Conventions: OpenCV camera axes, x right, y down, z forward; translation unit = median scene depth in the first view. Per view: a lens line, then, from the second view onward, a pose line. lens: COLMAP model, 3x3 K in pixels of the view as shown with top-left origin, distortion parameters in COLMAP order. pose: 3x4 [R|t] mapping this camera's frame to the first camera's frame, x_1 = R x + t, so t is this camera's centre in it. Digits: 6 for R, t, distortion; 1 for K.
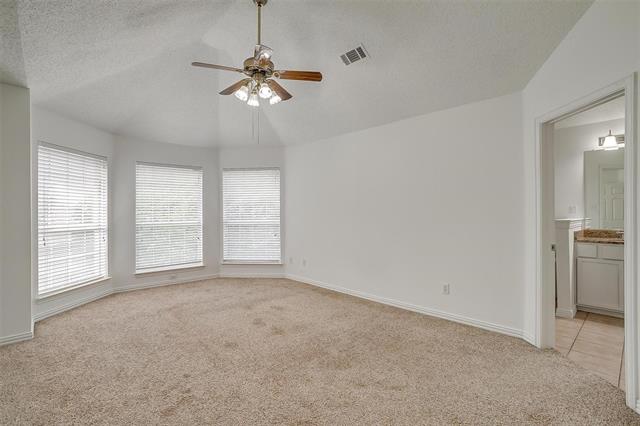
lens RADIAL K [[311.6, 0, 319.6], [0, 311.6, 206.9], [0, 0, 1]] dist [-0.029811, 0.003787]
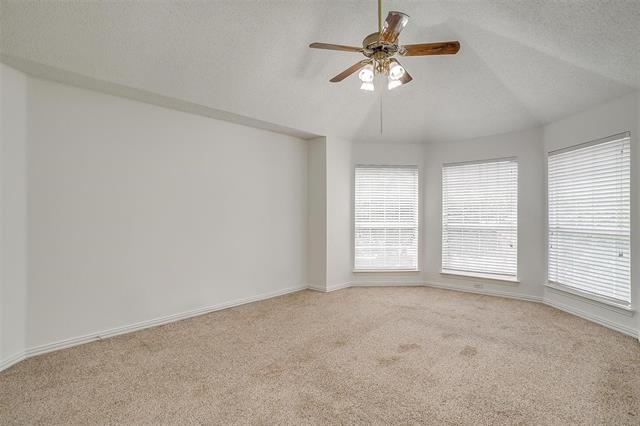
lens RADIAL K [[319.8, 0, 317.1], [0, 319.8, 216.8], [0, 0, 1]] dist [-0.011689, -0.000650]
pose [[0.087518, 0.014069, -0.996064, 0.433736], [0.016220, 0.999748, 0.015547, 0.004665], [0.996031, -0.017516, 0.087268, 0.481105]]
